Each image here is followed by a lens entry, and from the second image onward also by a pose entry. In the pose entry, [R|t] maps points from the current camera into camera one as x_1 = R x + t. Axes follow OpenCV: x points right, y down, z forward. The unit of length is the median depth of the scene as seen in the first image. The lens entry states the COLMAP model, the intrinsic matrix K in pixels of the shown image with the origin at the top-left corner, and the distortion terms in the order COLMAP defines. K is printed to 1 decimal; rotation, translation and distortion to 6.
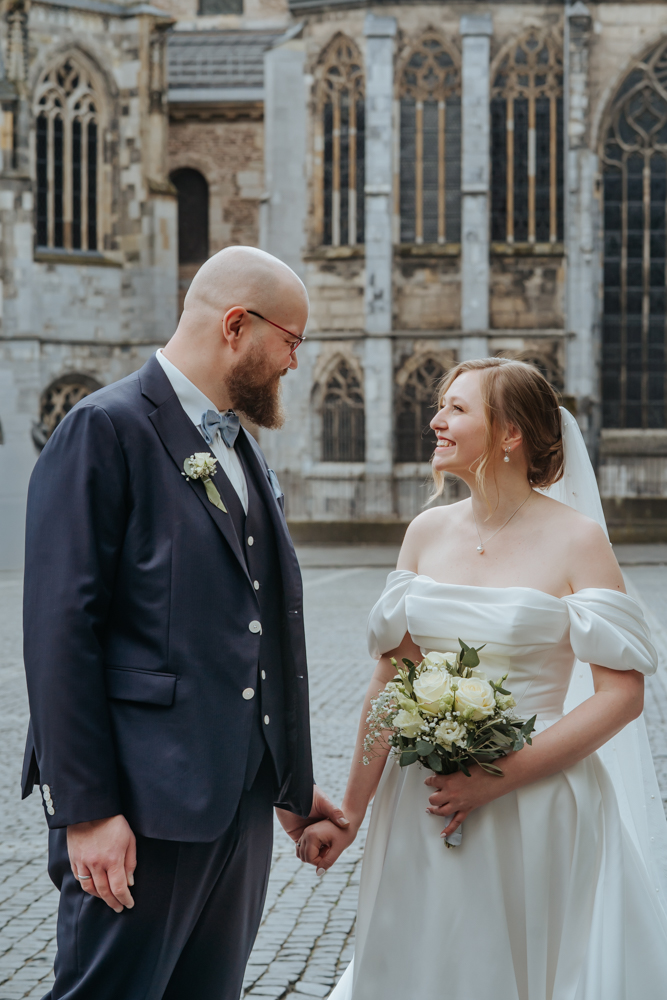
lens RADIAL K [[2465.7, 0, 334.4], [0, 2465.7, 502.1], [0, 0, 1]] dist [0.058637, 0.000000]
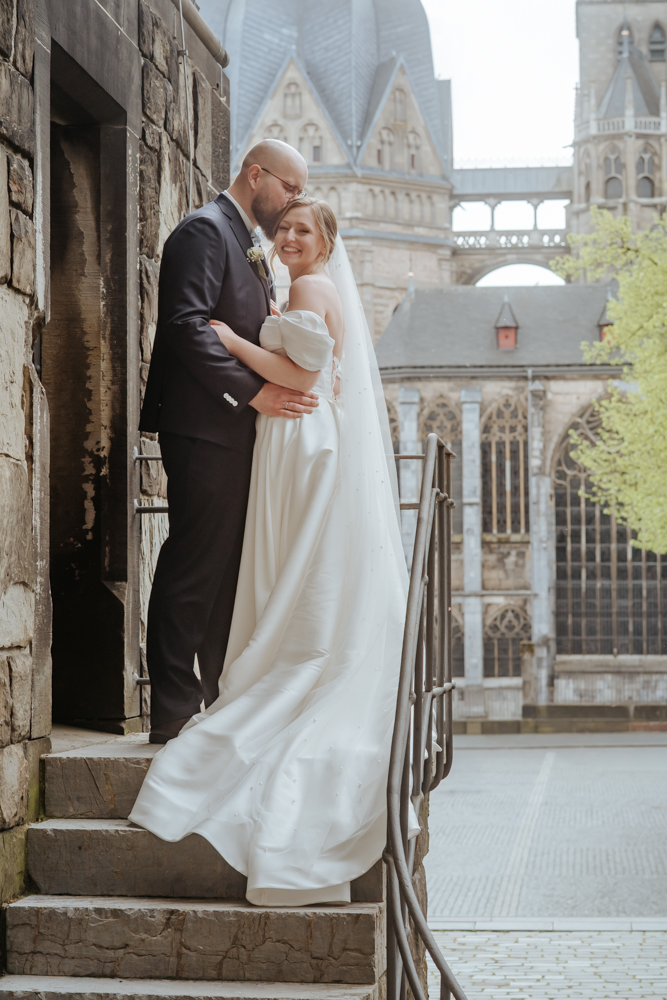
lens RADIAL K [[2465.7, 0, 328.0], [0, 2465.7, 503.5], [0, 0, 1]] dist [0.058637, 0.000000]
pose [[0.999948, -0.008545, -0.005551, -0.024054], [0.008166, 0.997849, -0.065046, -0.025042], [0.006095, 0.064998, 0.997867, -0.535975]]
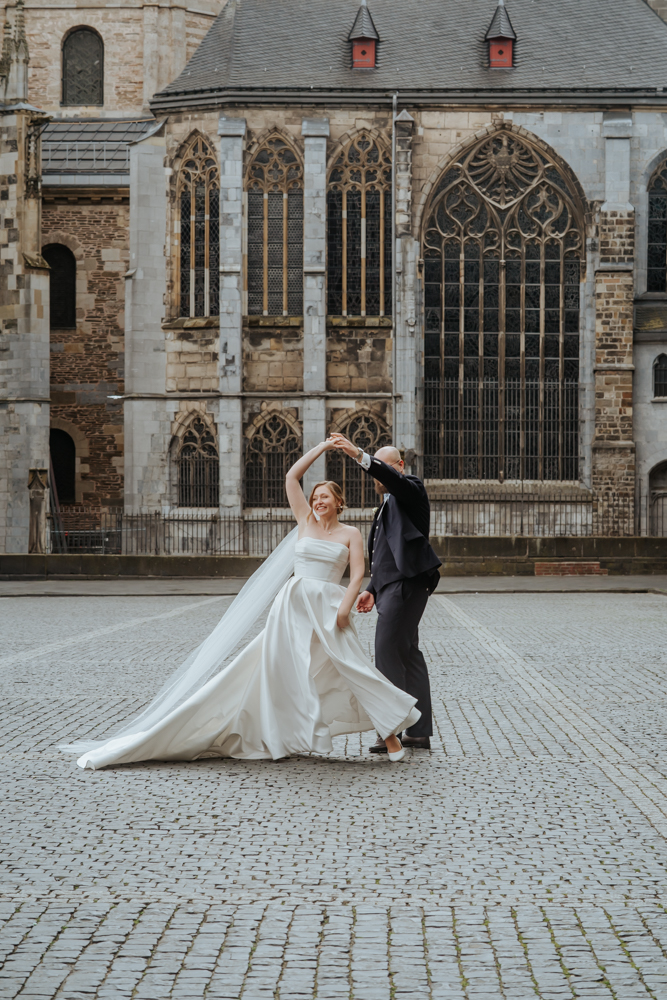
lens RADIAL K [[2465.7, 0, 362.4], [0, 2465.7, 513.9], [0, 0, 1]] dist [0.058637, 0.000000]
pose [[0.996433, 0.002073, 0.084363, -0.017343], [-0.001109, 0.999934, -0.011473, 0.000264], [-0.084381, 0.011339, 0.996369, -0.145437]]
